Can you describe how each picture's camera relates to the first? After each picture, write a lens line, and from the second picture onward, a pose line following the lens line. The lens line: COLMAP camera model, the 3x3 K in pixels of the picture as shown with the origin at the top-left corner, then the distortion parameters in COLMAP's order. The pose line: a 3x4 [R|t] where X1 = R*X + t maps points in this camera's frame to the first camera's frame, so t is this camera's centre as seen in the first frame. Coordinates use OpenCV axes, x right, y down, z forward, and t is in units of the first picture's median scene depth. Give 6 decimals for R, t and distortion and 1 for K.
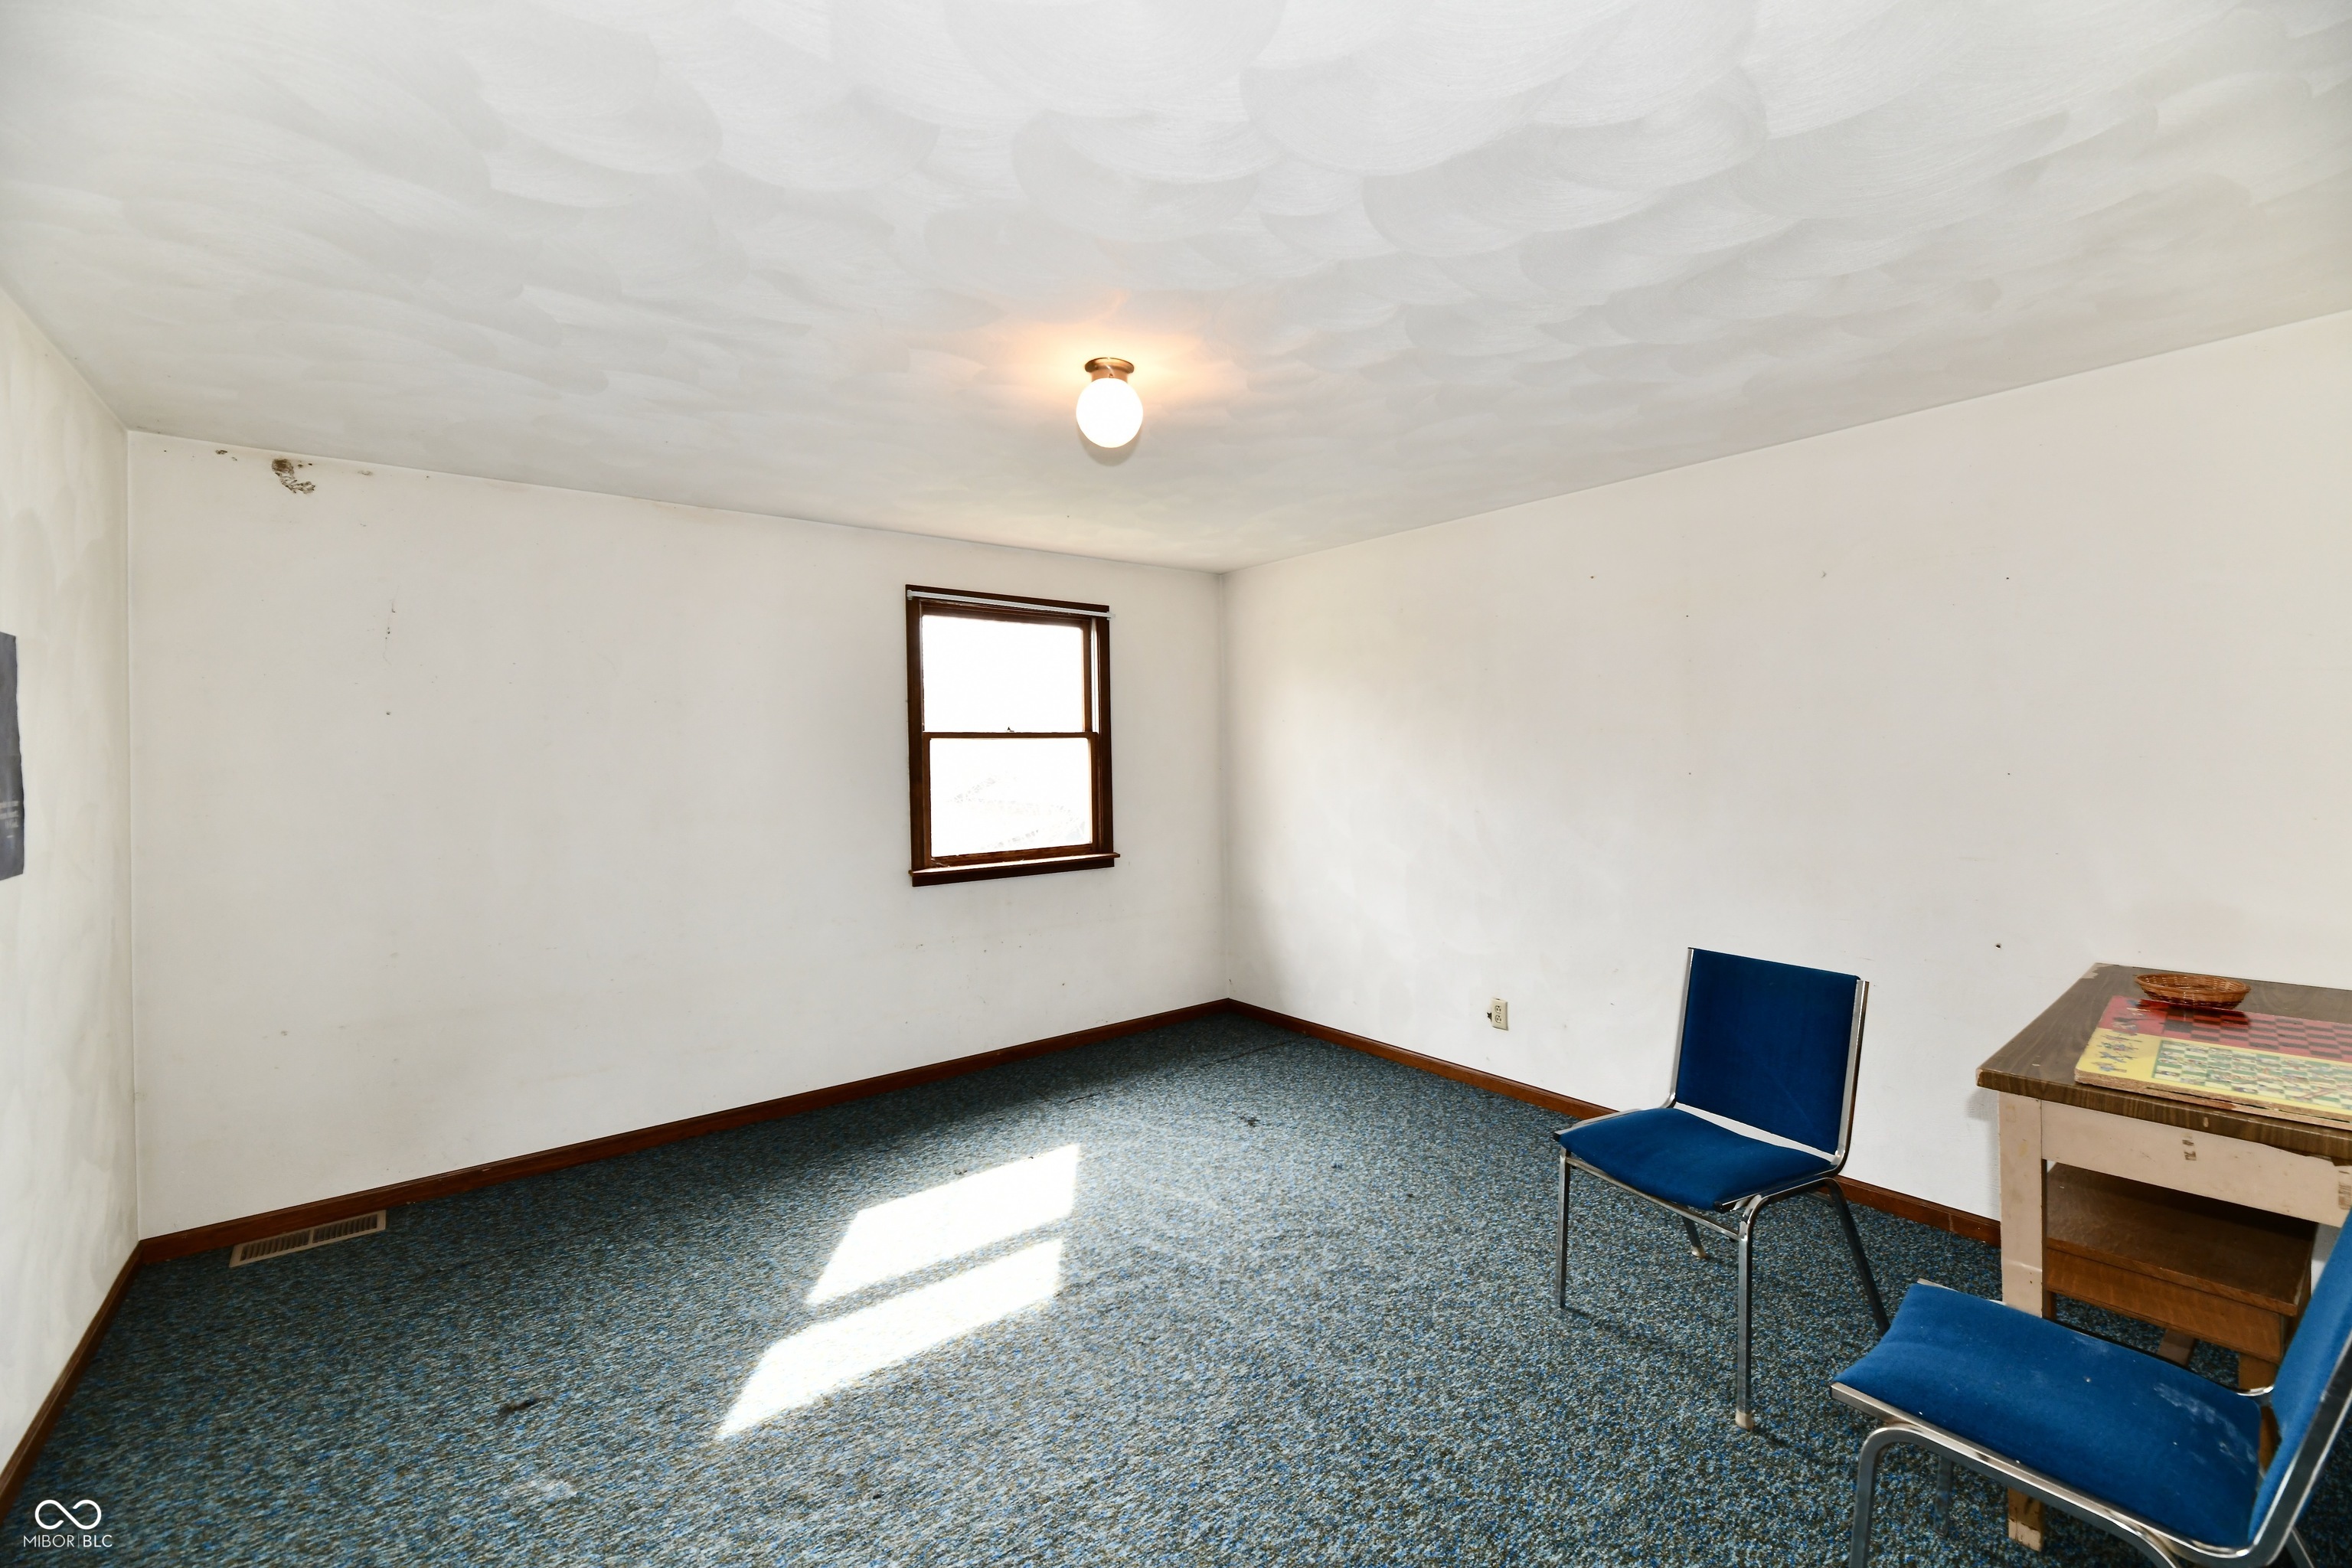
lens RADIAL K [[966.1, 0, 1193.0], [0, 966.1, 751.5], [0, 0, 1]] dist [-0.000895, -0.004695]
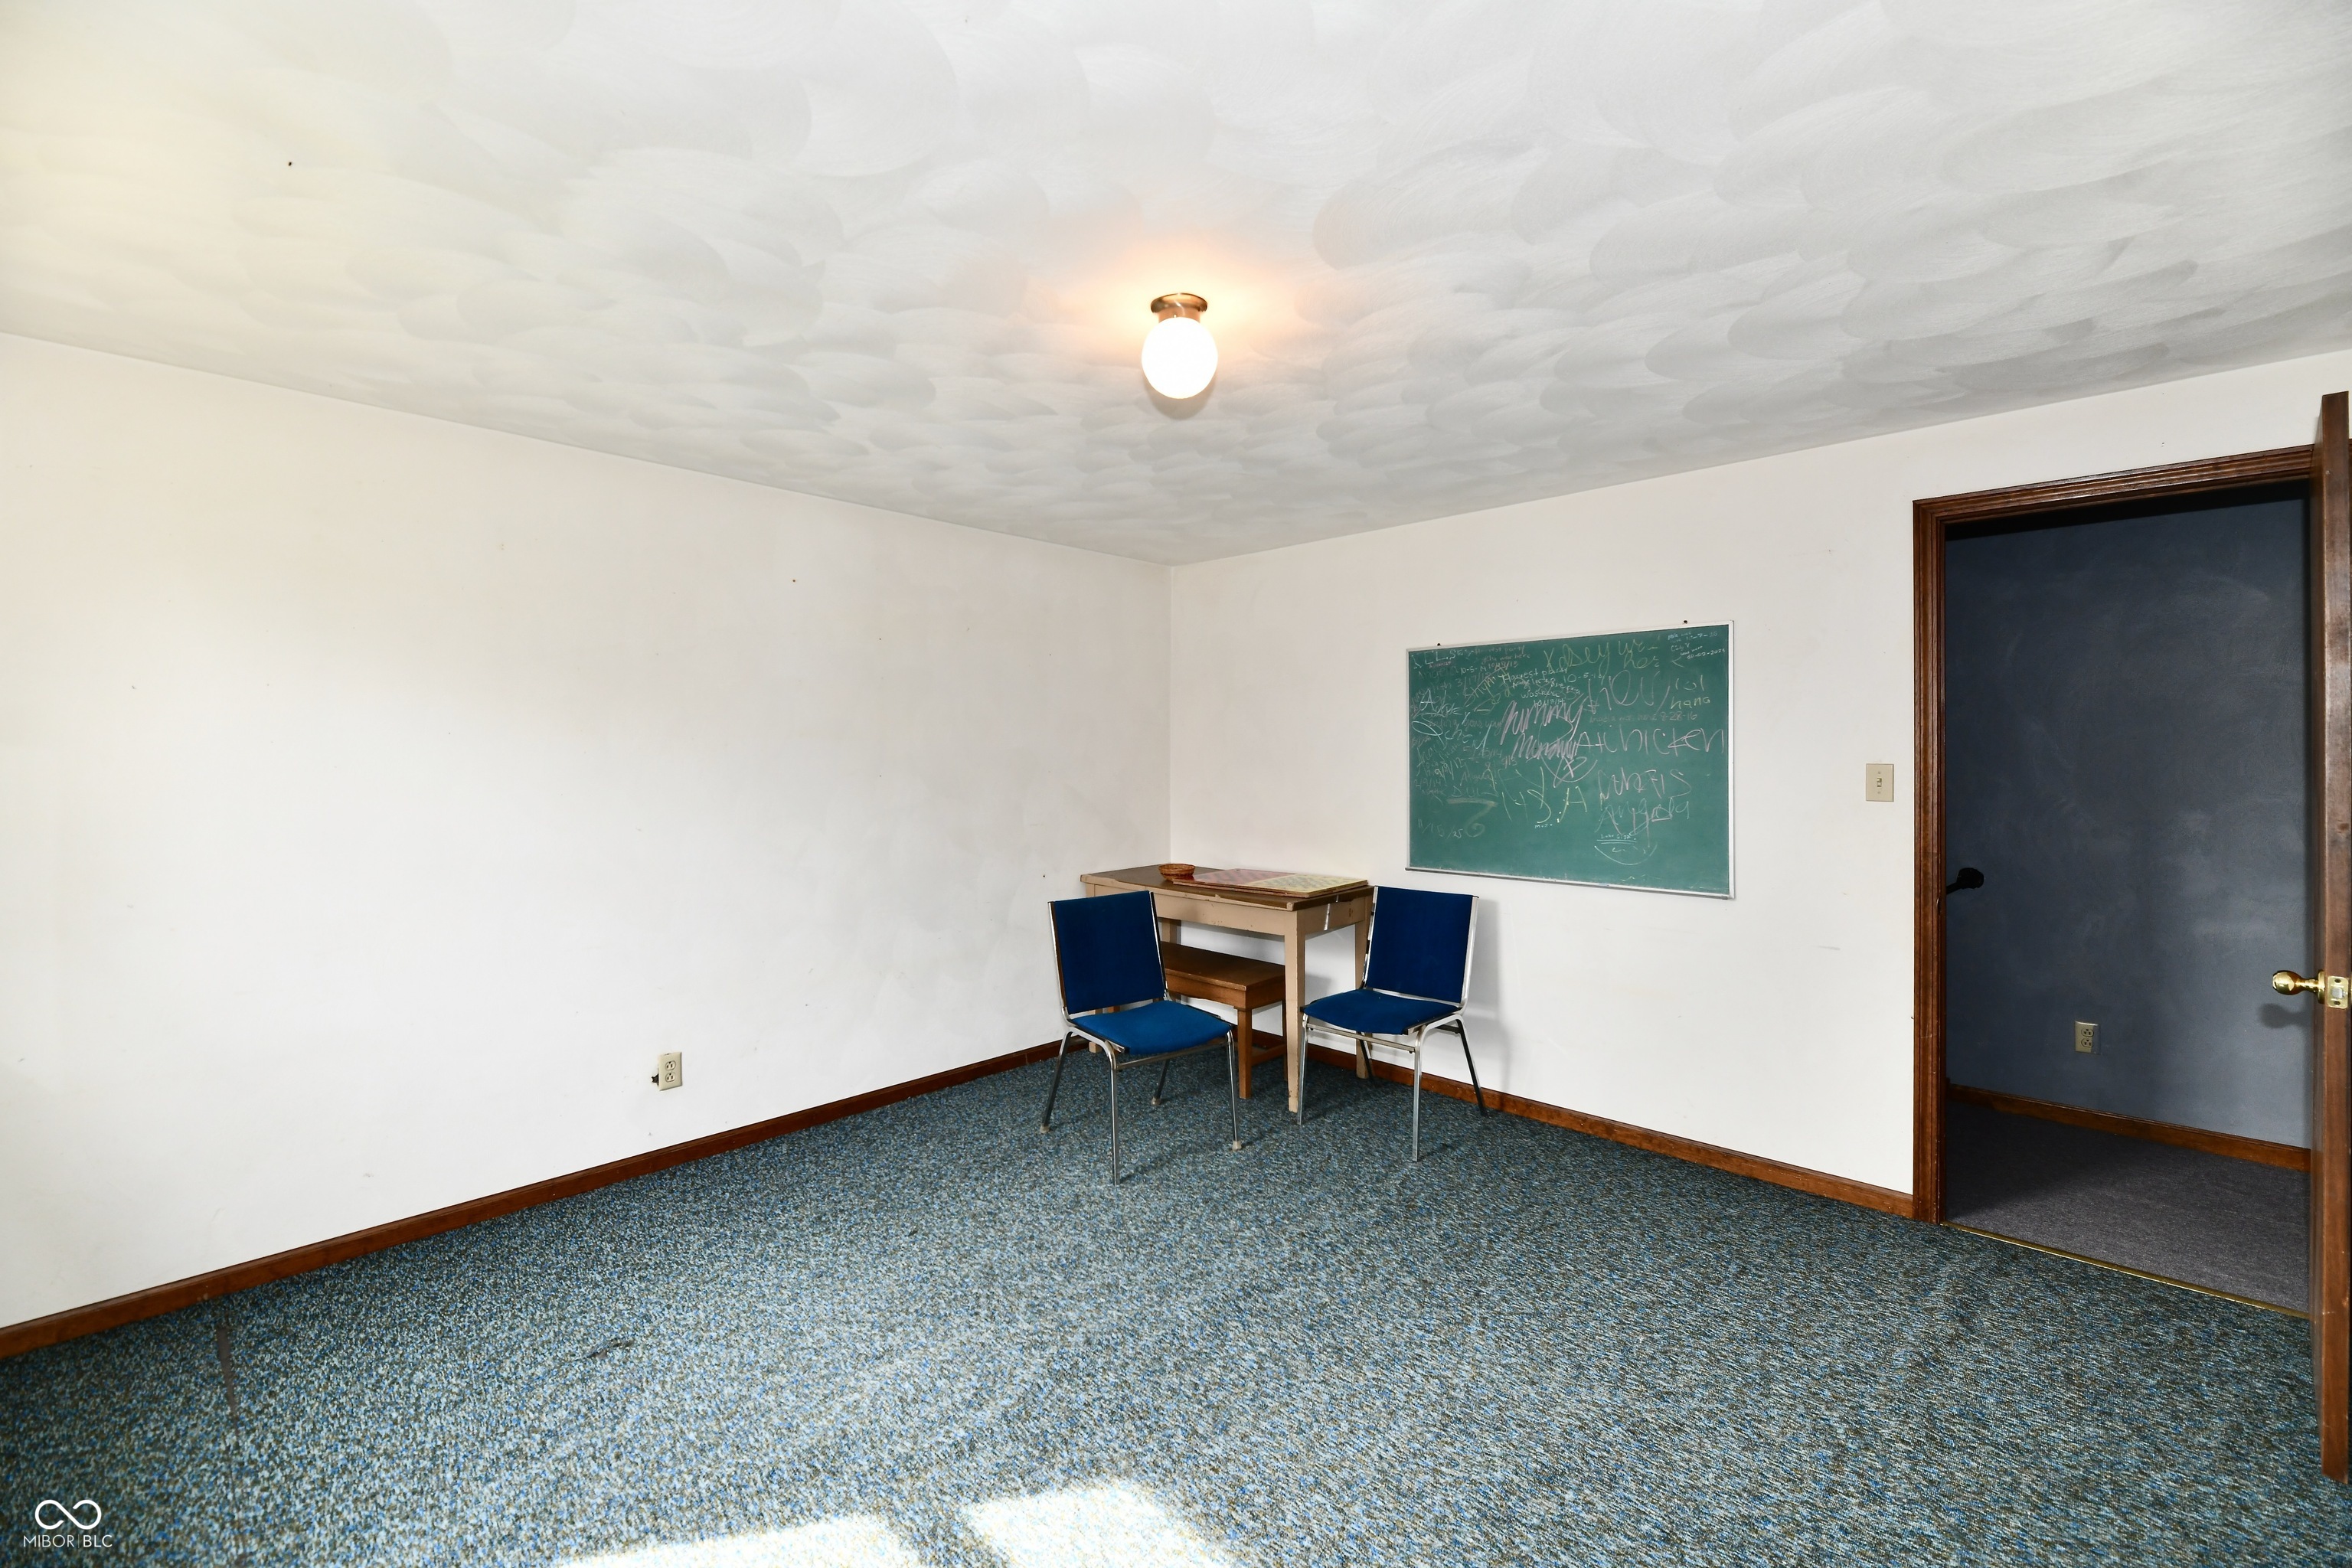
lens RADIAL K [[966.1, 0, 1193.0], [0, 966.1, 751.5], [0, 0, 1]] dist [-0.000895, -0.004695]
pose [[-0.146403, 0.015341, 0.989106, -0.835478], [-0.001044, 0.999877, -0.015662, 0.013999], [-0.989225, -0.003326, -0.146369, 0.986631]]
